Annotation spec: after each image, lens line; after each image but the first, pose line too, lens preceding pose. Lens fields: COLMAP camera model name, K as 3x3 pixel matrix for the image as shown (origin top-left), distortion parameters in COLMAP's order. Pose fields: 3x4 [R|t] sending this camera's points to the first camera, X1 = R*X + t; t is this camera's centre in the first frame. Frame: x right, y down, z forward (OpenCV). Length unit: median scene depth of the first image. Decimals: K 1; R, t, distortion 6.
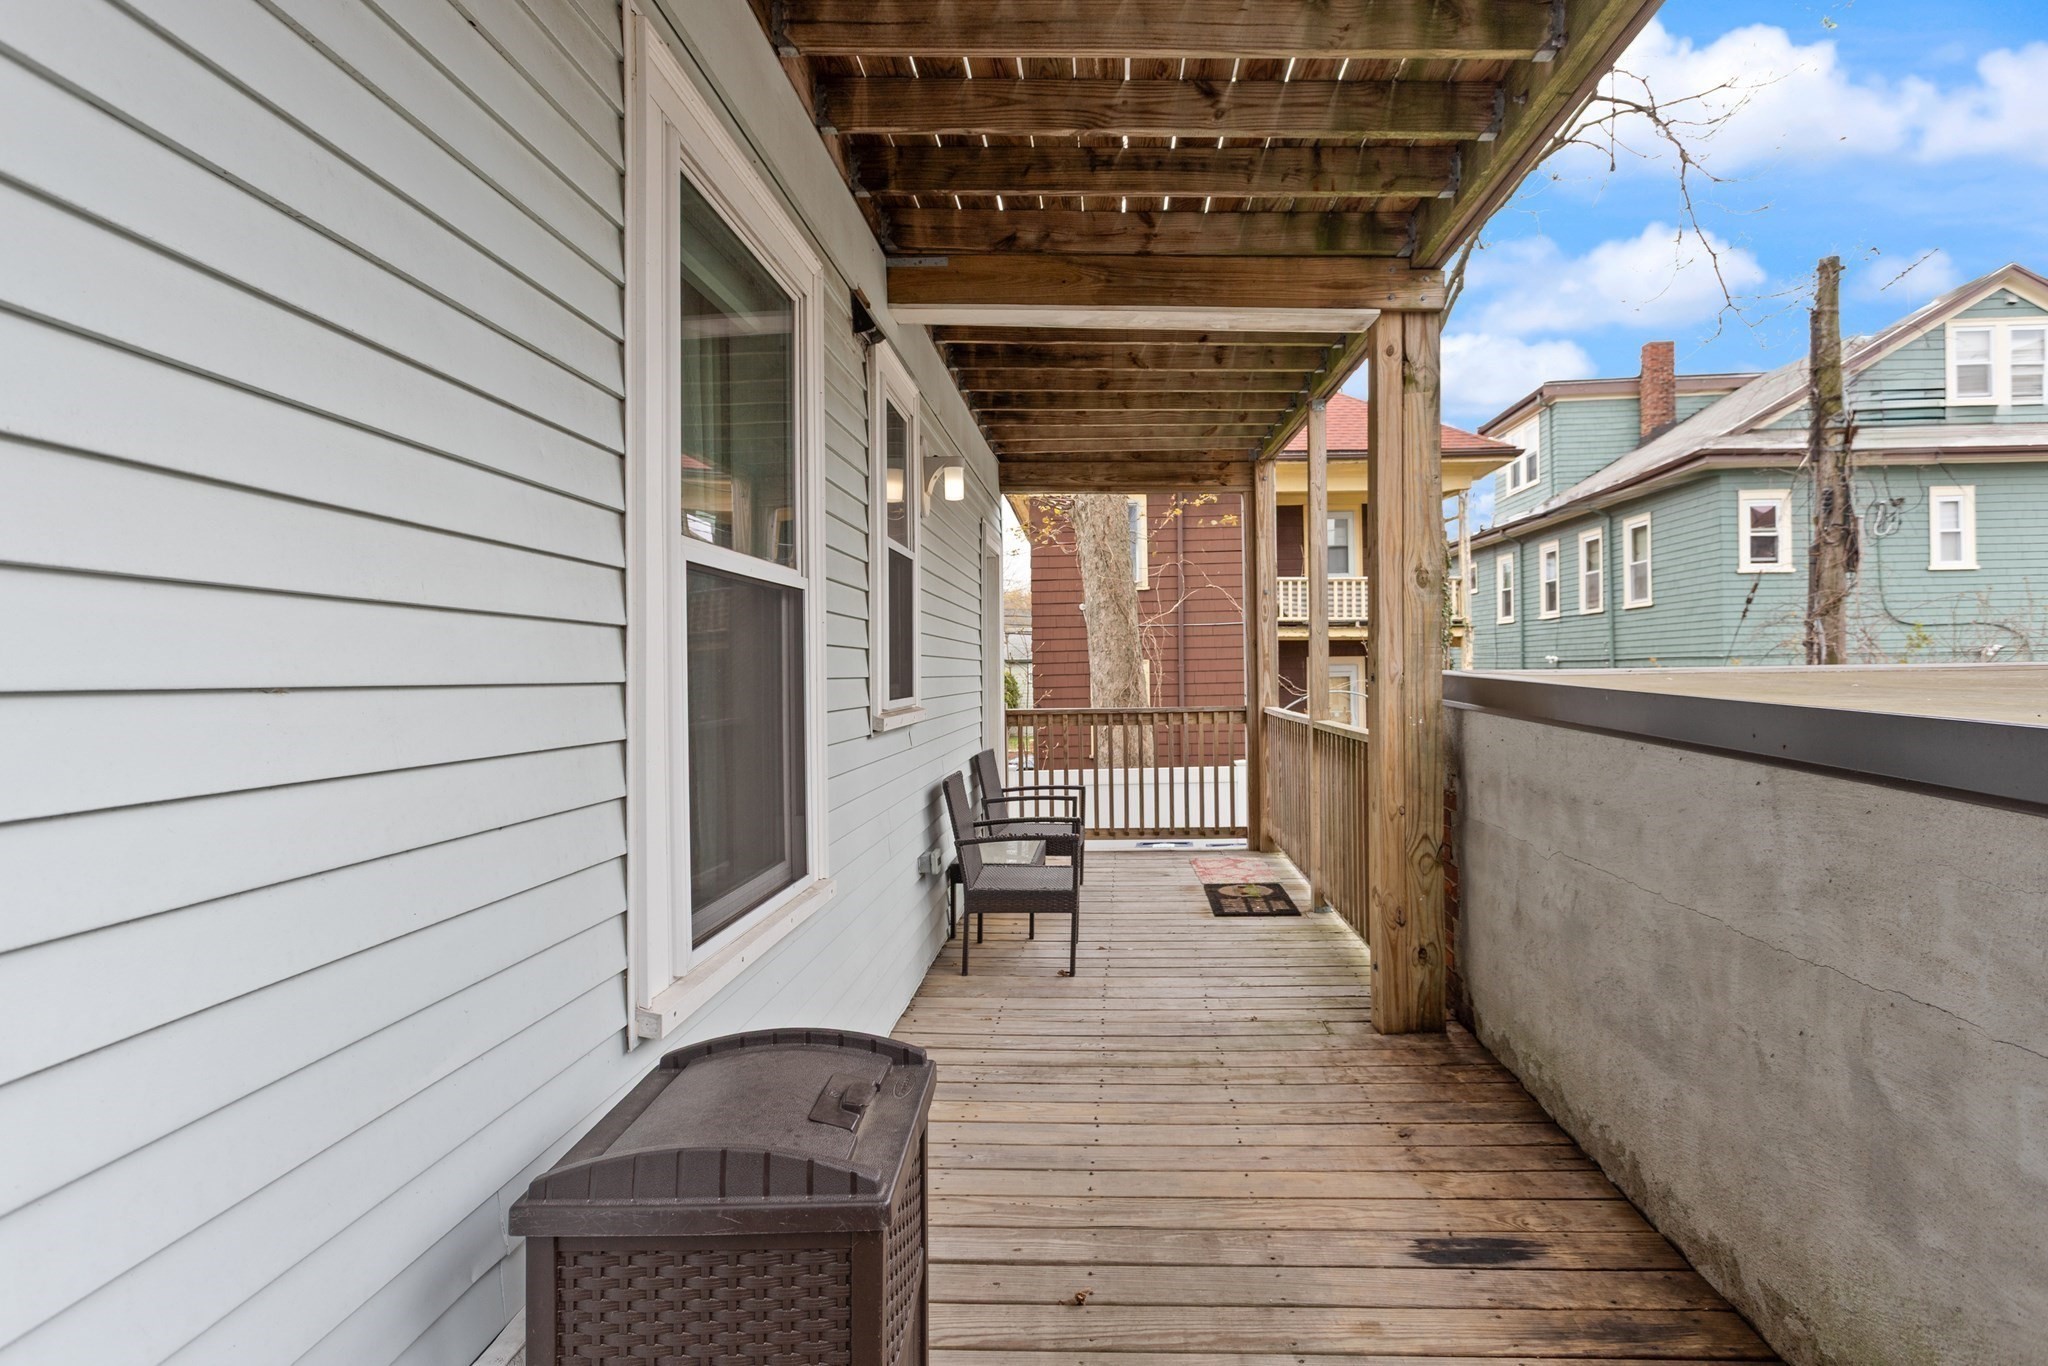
lens RADIAL K [[989.2, 0, 1091.9], [0, 989.2, 667.4], [0, 0, 1]] dist [0.000052, 0.001528]
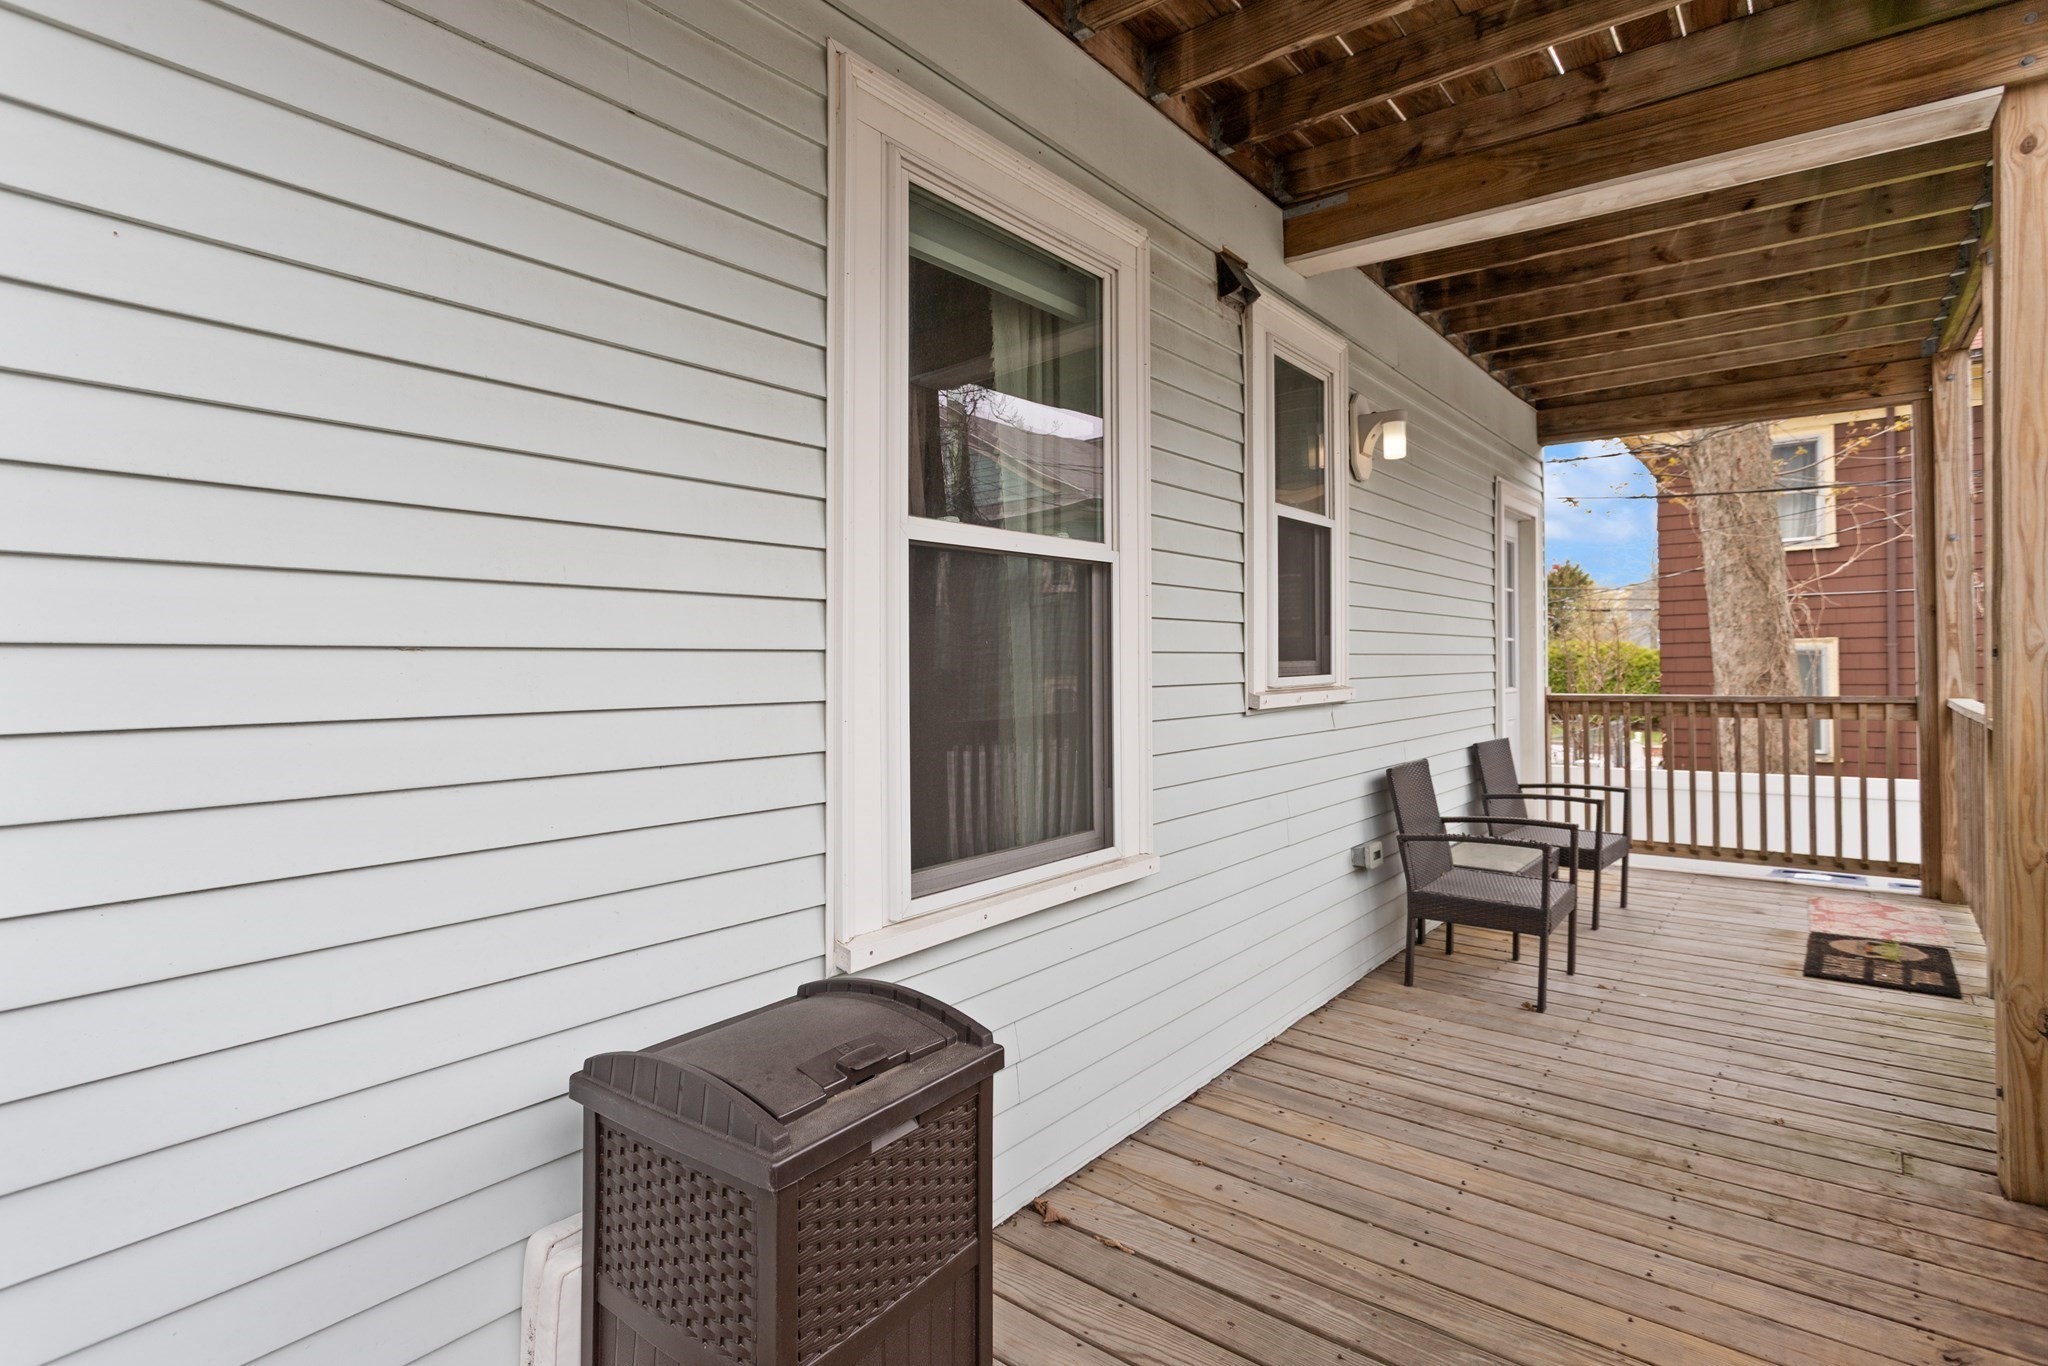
lens RADIAL K [[989.2, 0, 1074.1], [0, 989.2, 652.8], [0, 0, 1]] dist [0.000052, 0.001528]
pose [[0.806842, -0.004035, -0.590754, 0.175442], [0.004988, 0.999988, -0.000018, 0.008216], [0.590746, -0.002932, 0.806852, 0.107134]]
